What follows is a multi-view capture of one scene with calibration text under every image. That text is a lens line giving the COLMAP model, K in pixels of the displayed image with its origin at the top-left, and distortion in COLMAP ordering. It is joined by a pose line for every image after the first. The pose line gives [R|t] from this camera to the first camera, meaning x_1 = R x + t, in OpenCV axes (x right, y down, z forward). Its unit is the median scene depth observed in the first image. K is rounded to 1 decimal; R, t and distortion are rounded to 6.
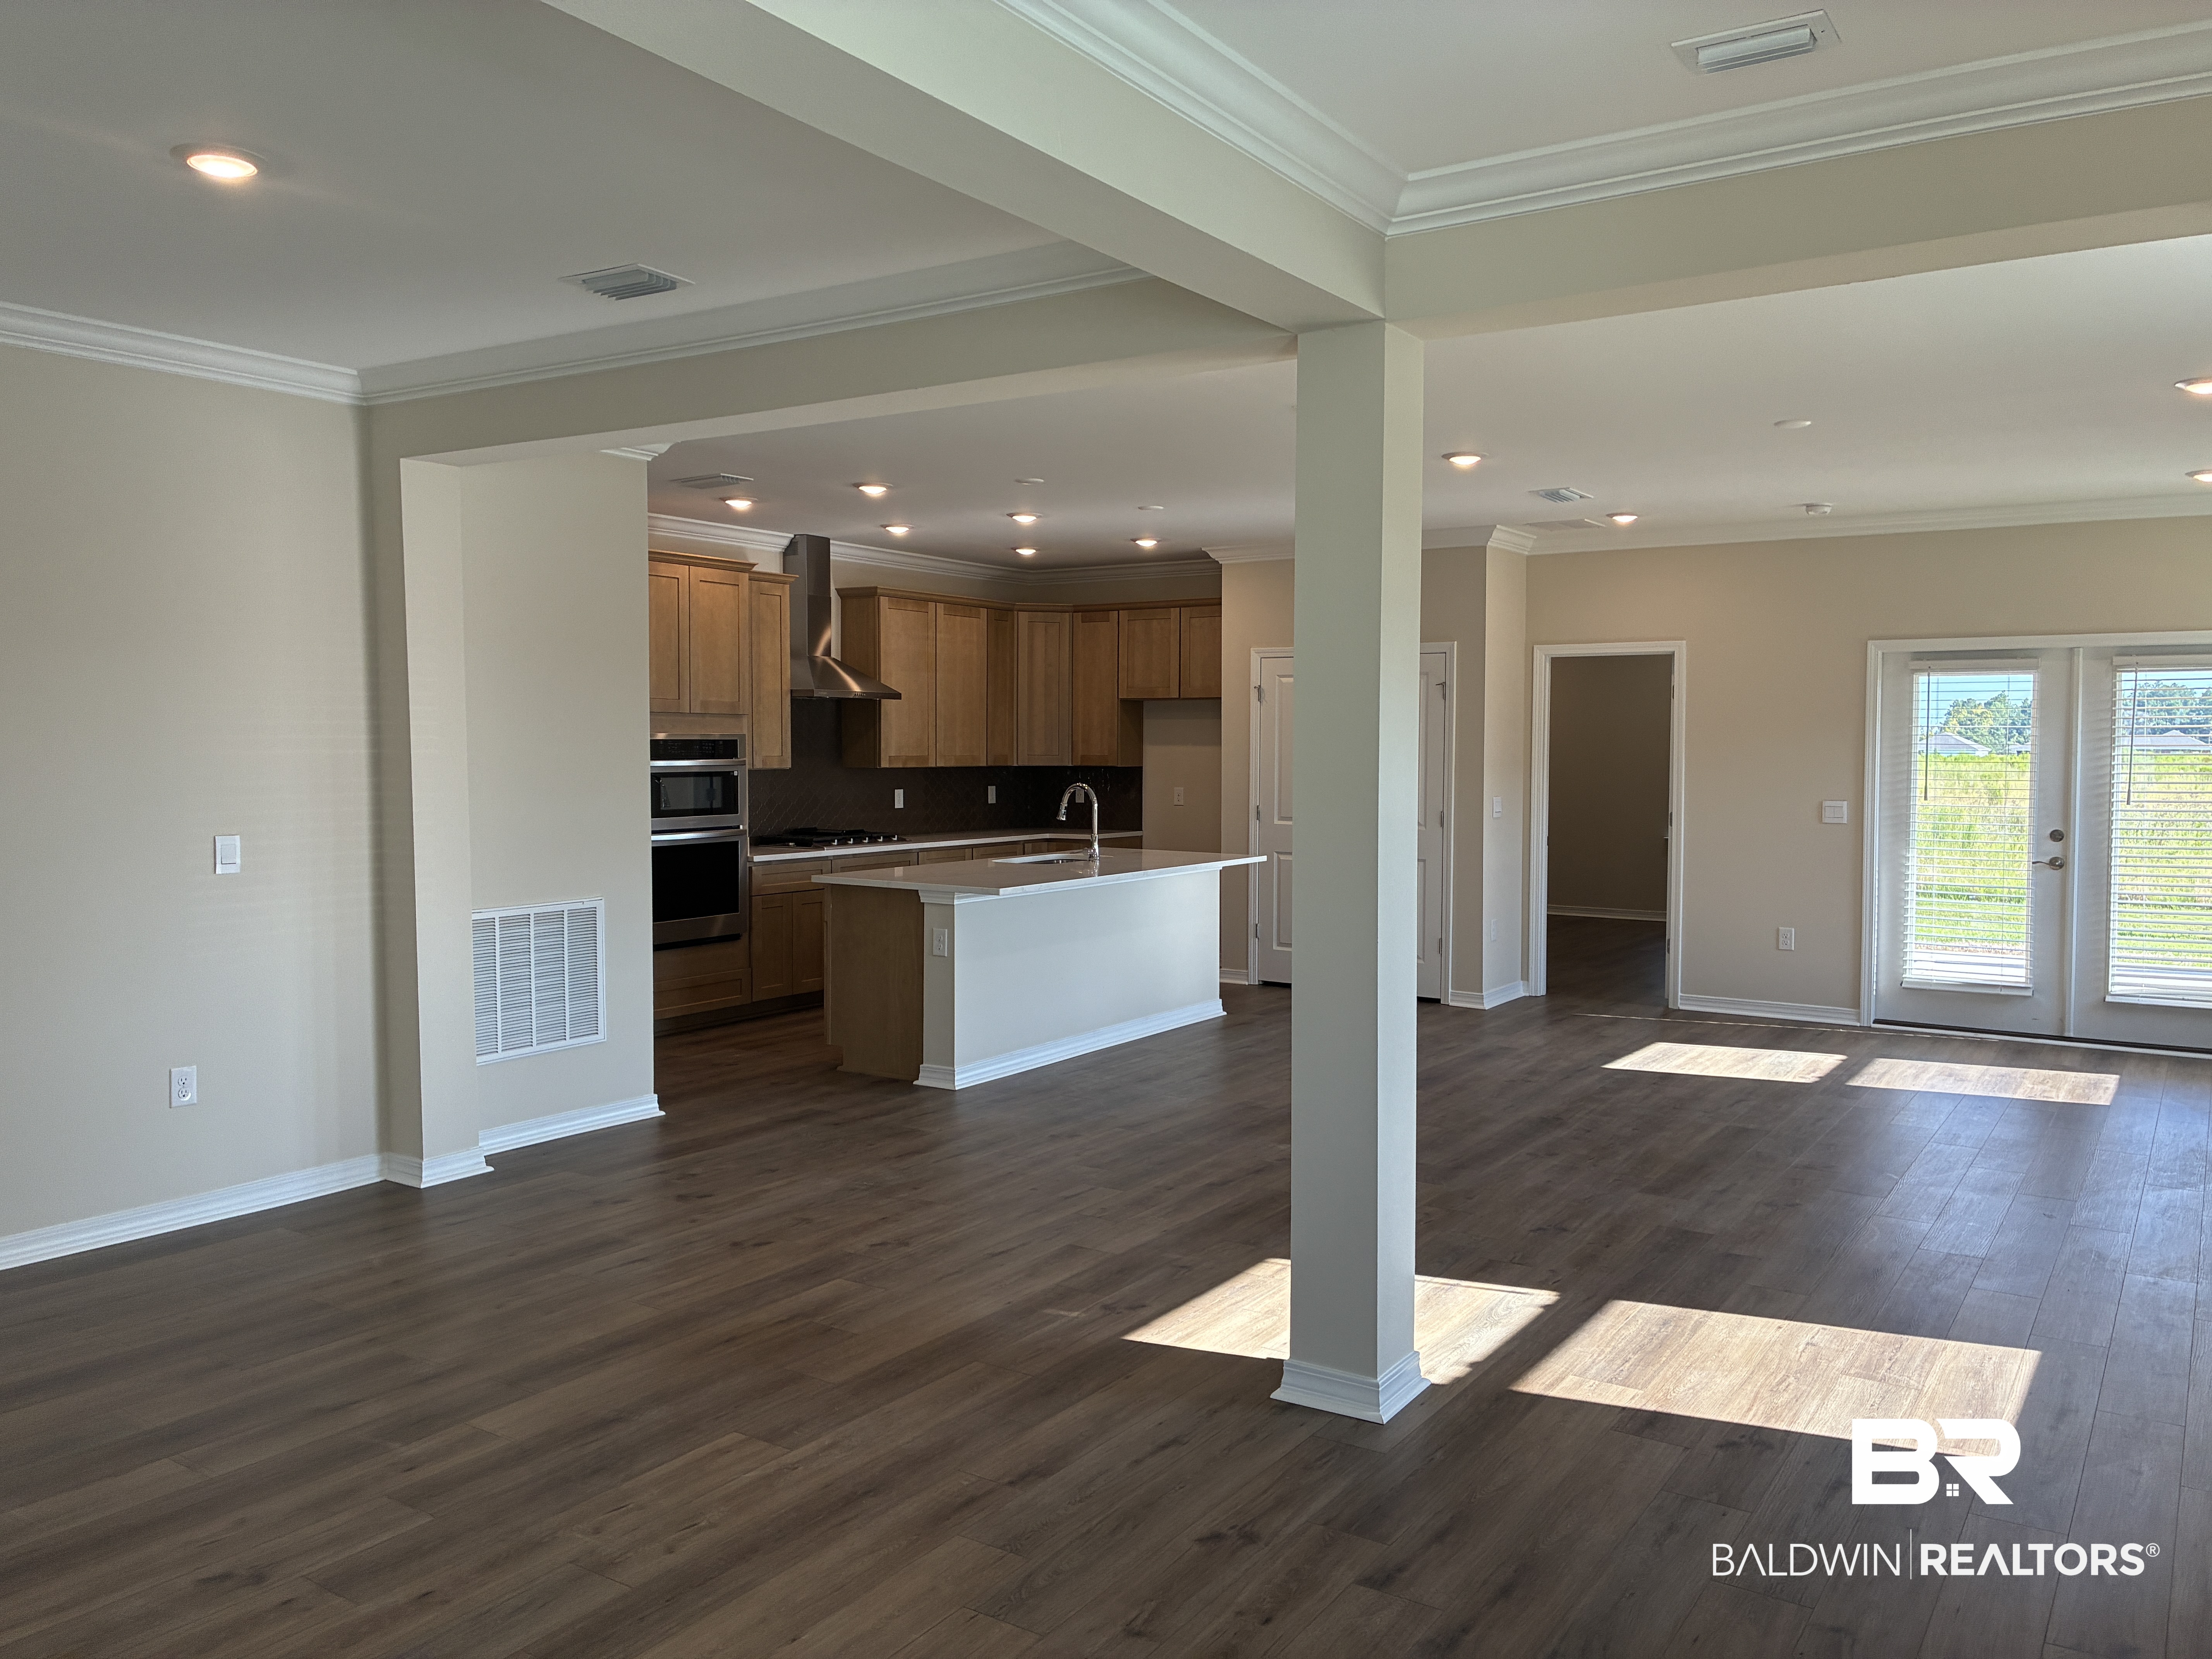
lens RADIAL K [[1656.5, 0, 1137.1], [0, 1656.5, 779.1], [0, 0, 1]] dist [0.008623, 0.002141]
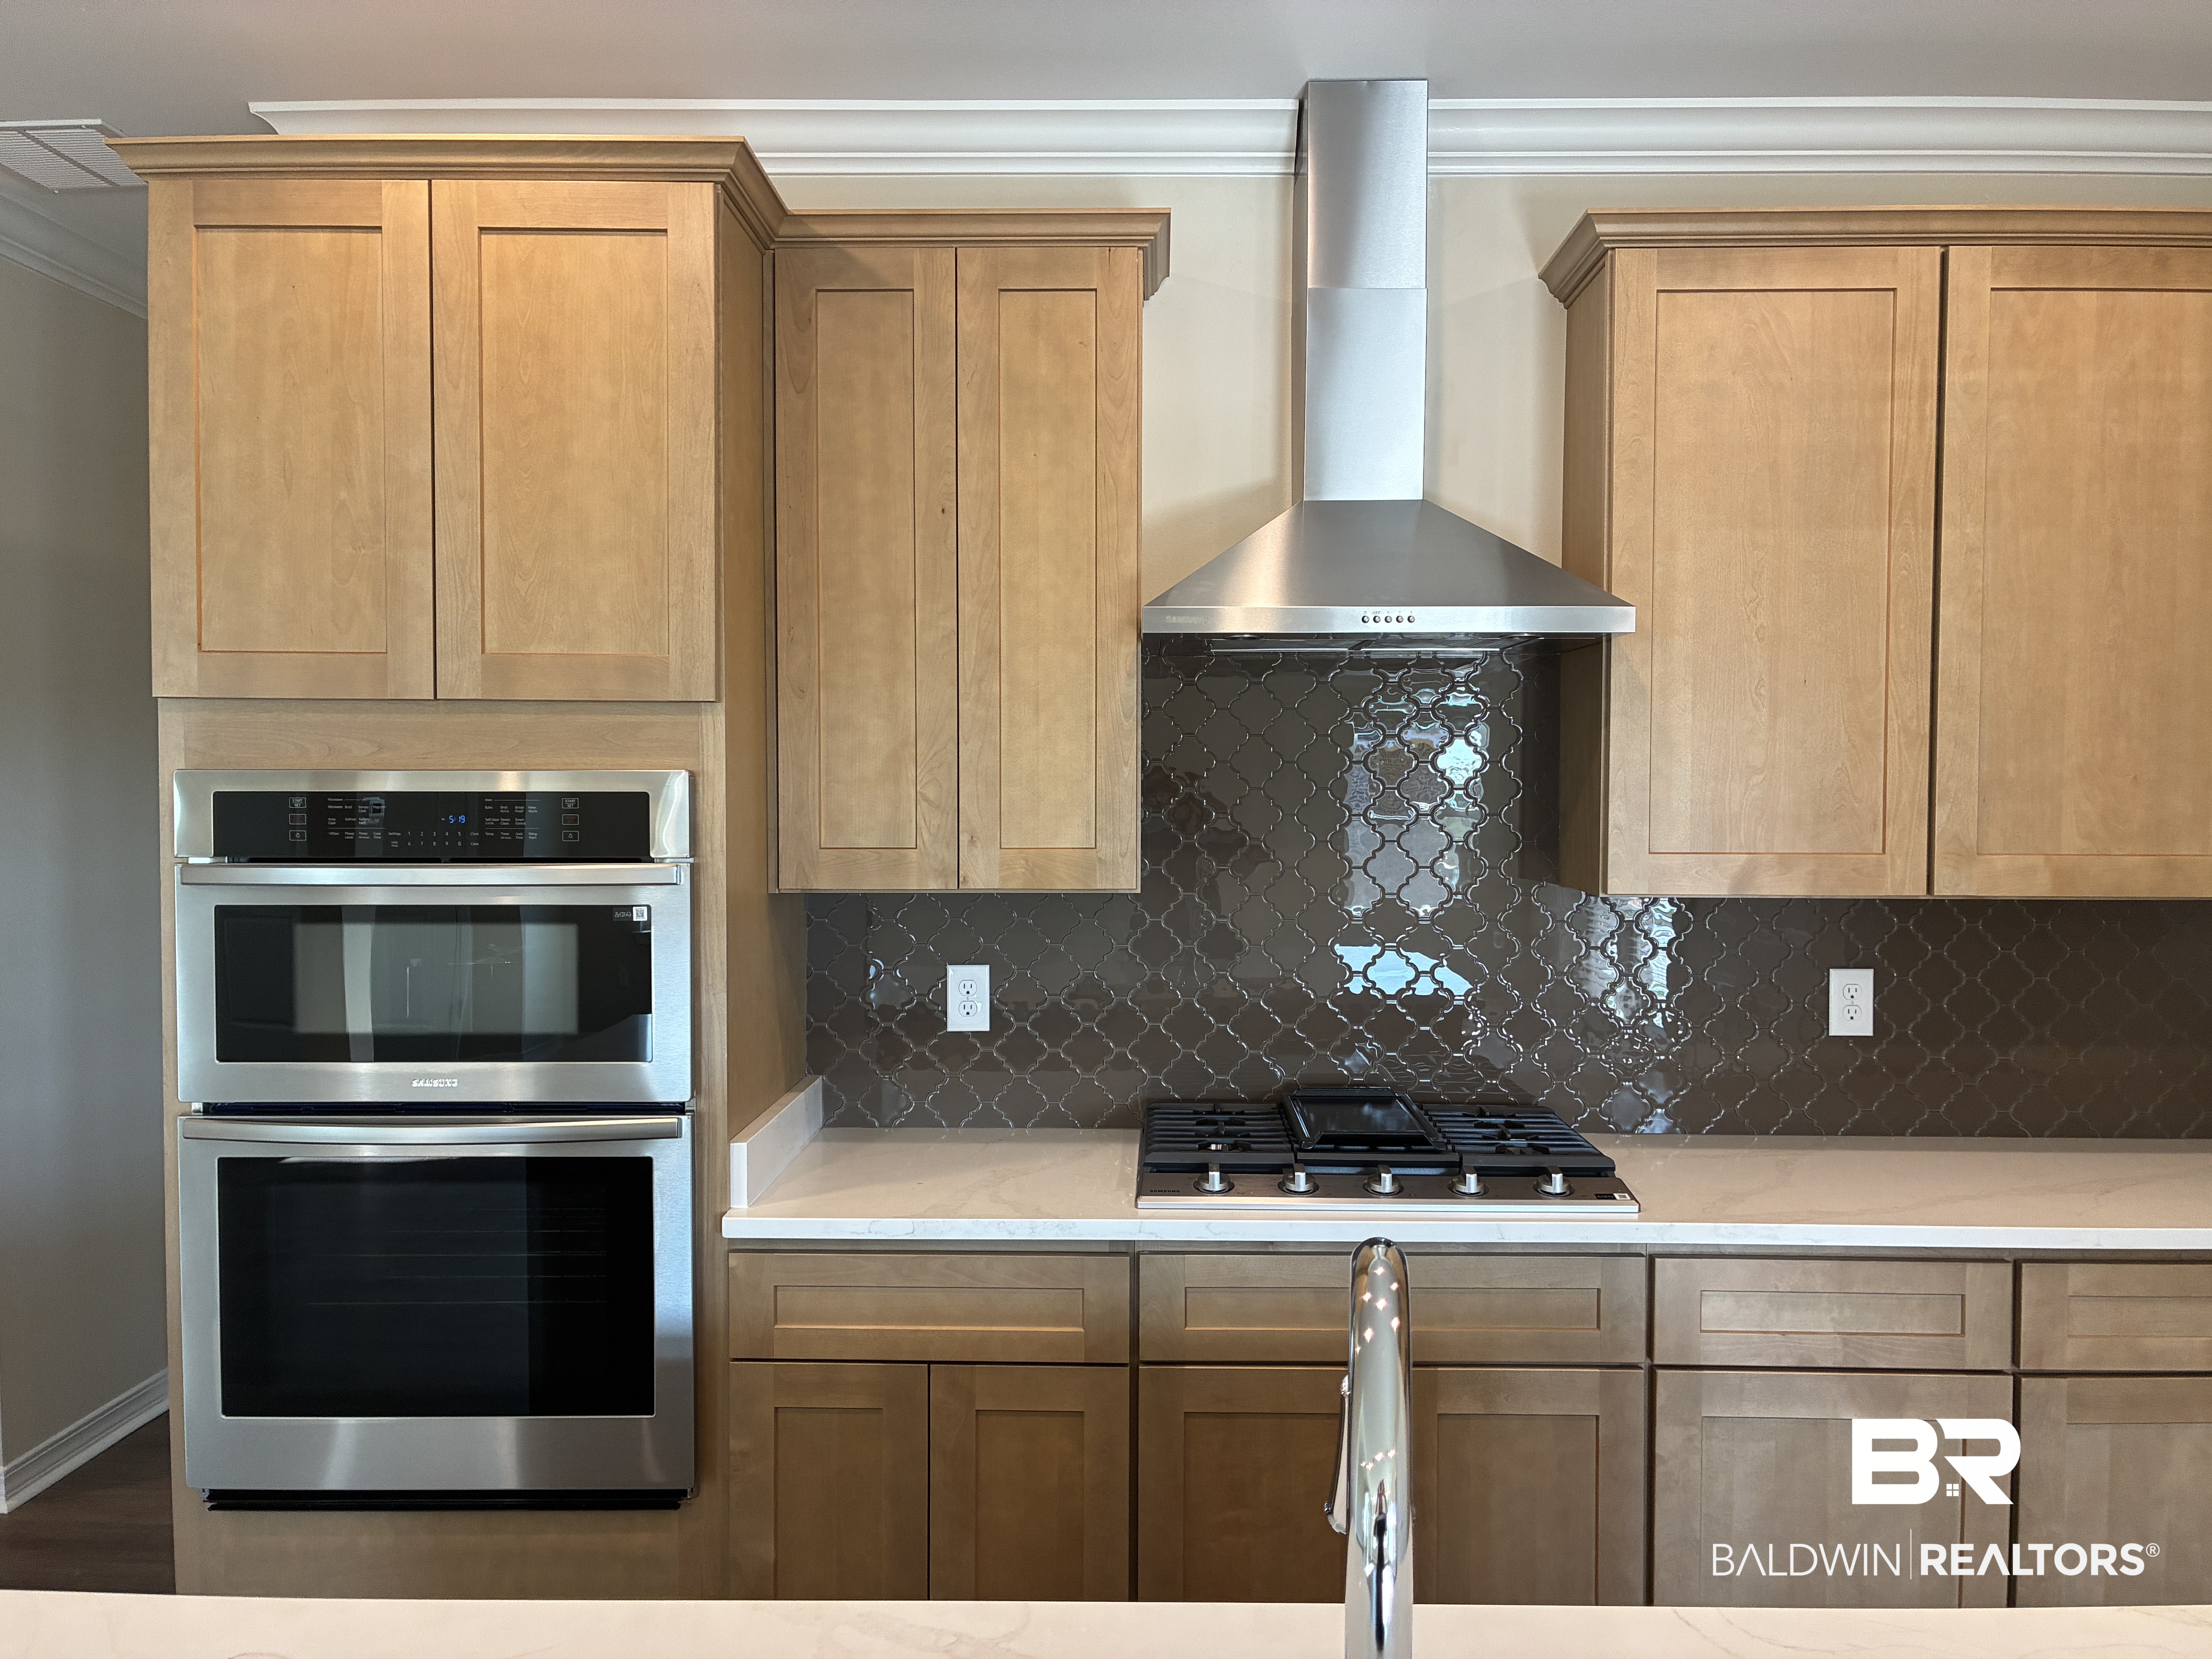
lens RADIAL K [[1616.6, 0, 1110.7], [0, 1616.6, 817.9], [0, 0, 1]] dist [0.074913, -0.075204]
pose [[0.525563, 0.018308, -0.850557, 0.030889], [-0.021292, 0.999738, 0.008363, -0.023519], [0.850488, 0.013715, 0.525816, 0.922897]]
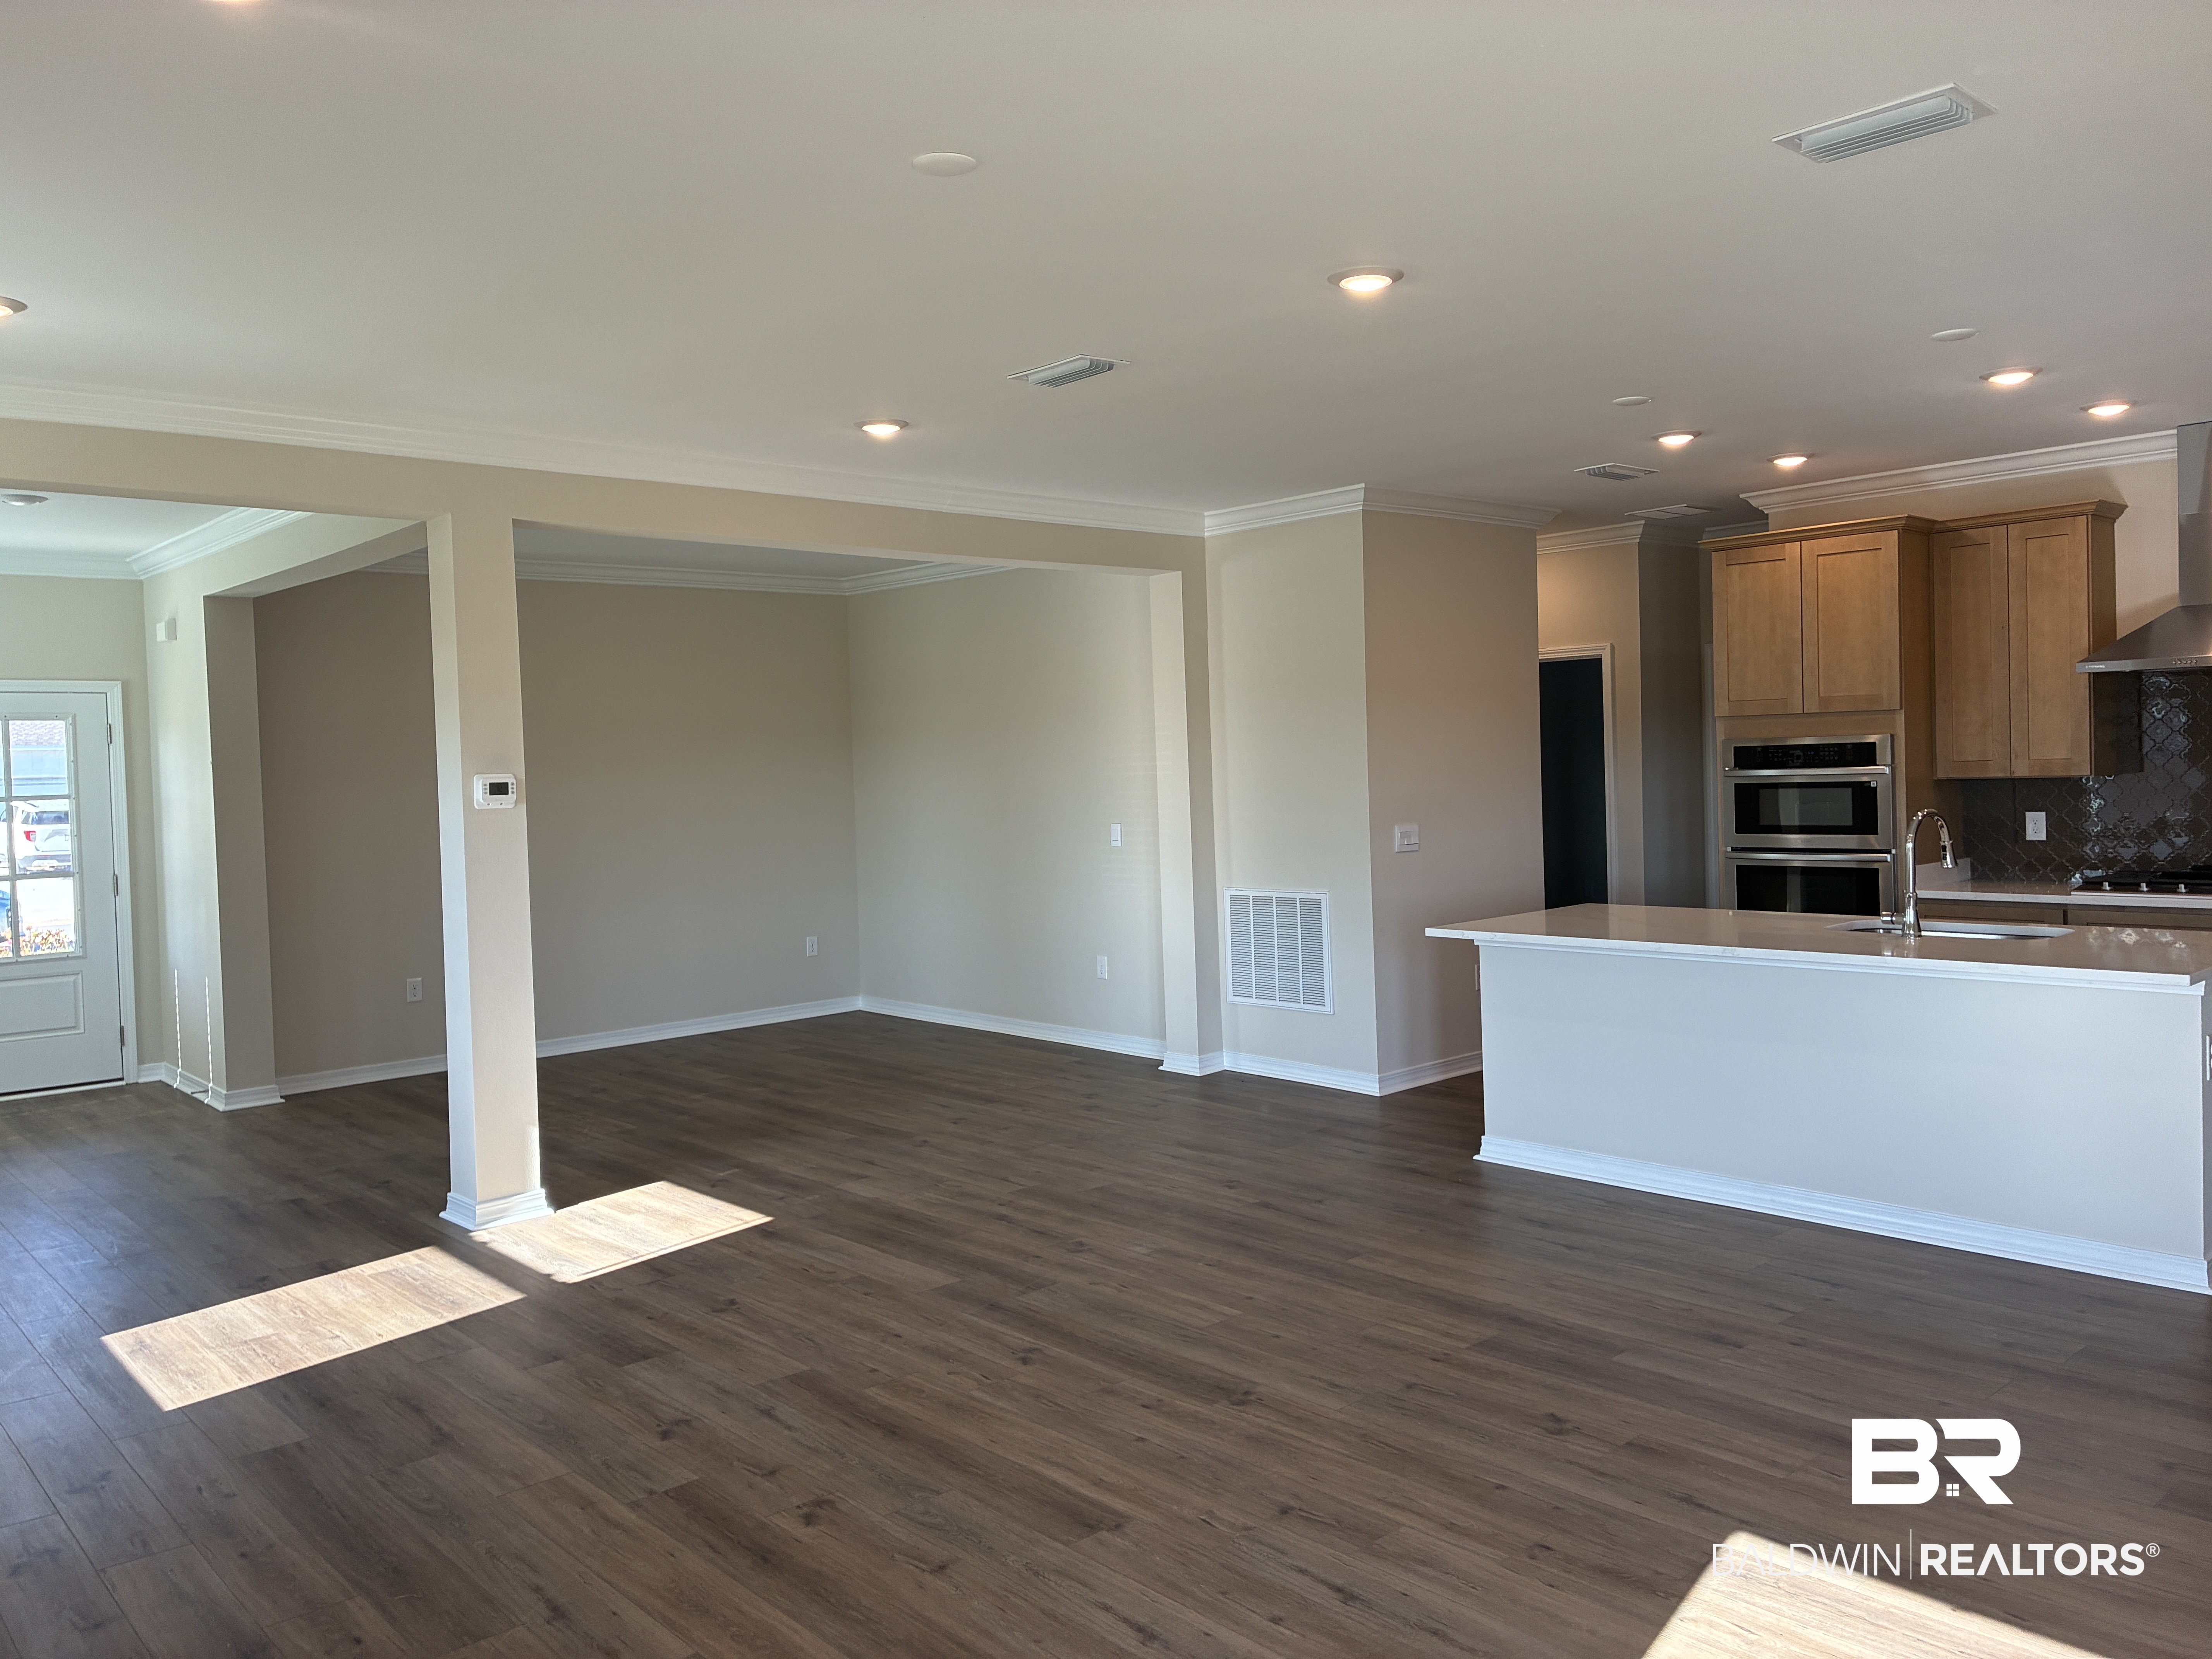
lens RADIAL K [[1693.6, 0, 1099.6], [0, 1693.6, 796.0], [0, 0, 1]] dist [0.080217, -0.088475]
pose [[-0.262781, 0.025494, -0.964519, 0.652921], [0.006550, 0.999675, 0.024639, -0.020680], [0.964833, 0.000157, -0.262863, 0.856345]]
